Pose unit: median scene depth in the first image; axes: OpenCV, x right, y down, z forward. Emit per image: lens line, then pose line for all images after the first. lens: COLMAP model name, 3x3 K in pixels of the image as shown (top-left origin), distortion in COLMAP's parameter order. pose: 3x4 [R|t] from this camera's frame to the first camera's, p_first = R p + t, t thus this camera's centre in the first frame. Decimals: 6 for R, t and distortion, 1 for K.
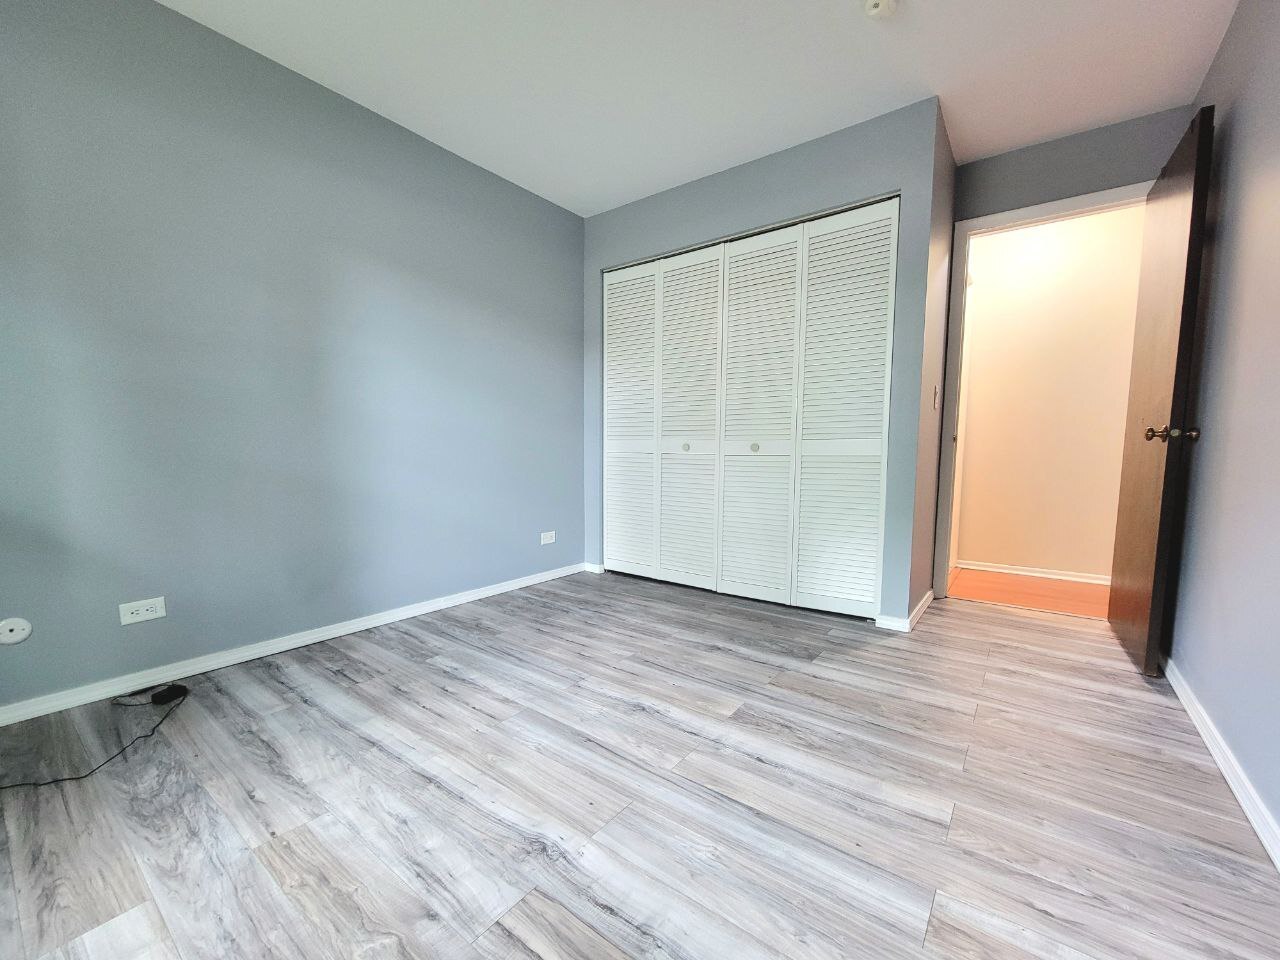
lens RADIAL K [[528.9, 0, 642.4], [0, 528.9, 493.9], [0, 0, 1]] dist [0.000462, -0.000379]
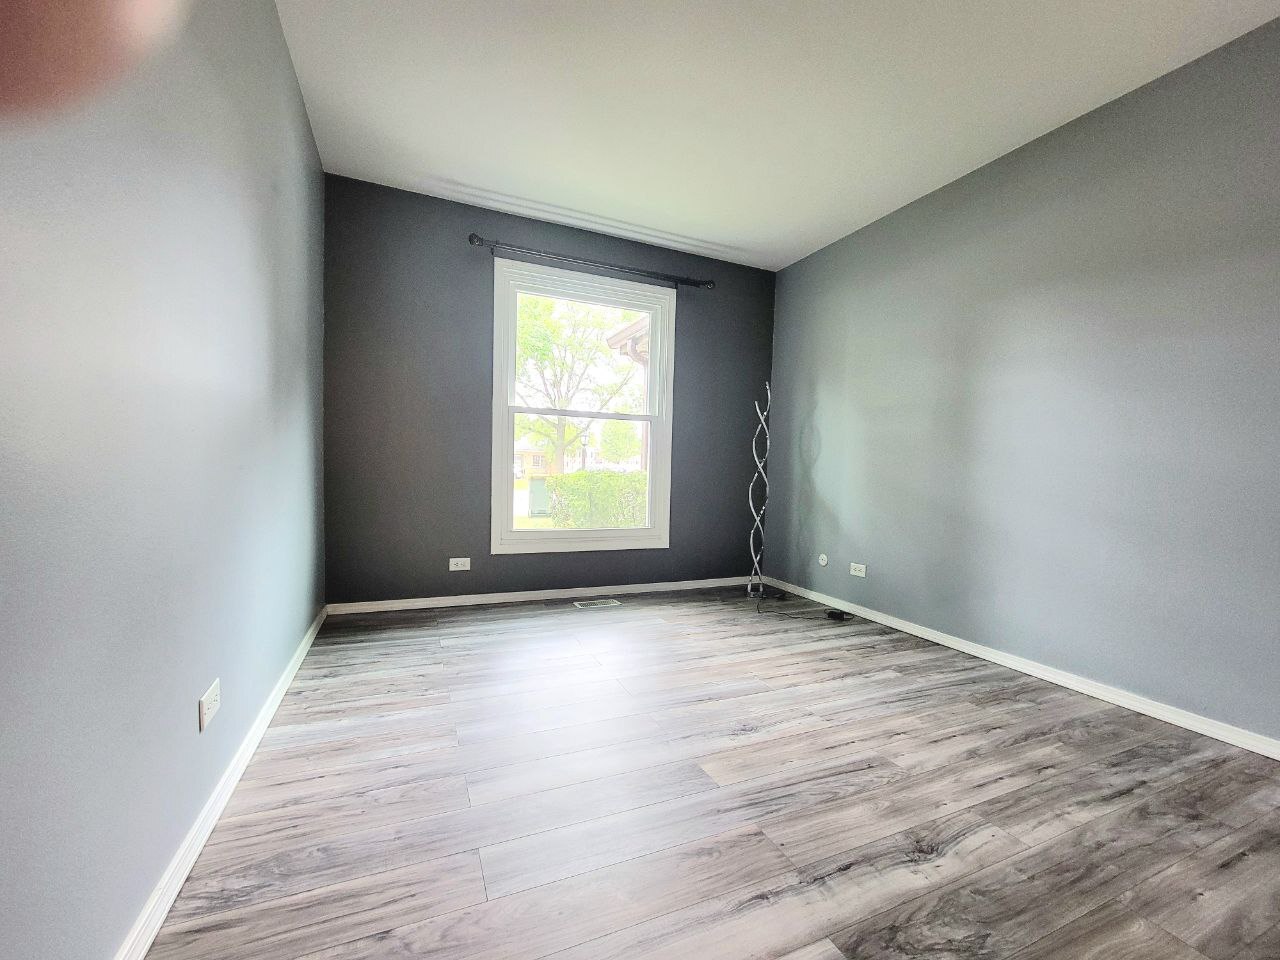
lens RADIAL K [[528.9, 0, 642.4], [0, 528.9, 493.9], [0, 0, 1]] dist [0.000462, -0.000379]
pose [[-0.488640, 0.022026, -0.872207, 0.765233], [-0.108767, 0.990345, 0.085944, -0.084173], [0.865679, 0.136863, -0.481527, 0.990699]]
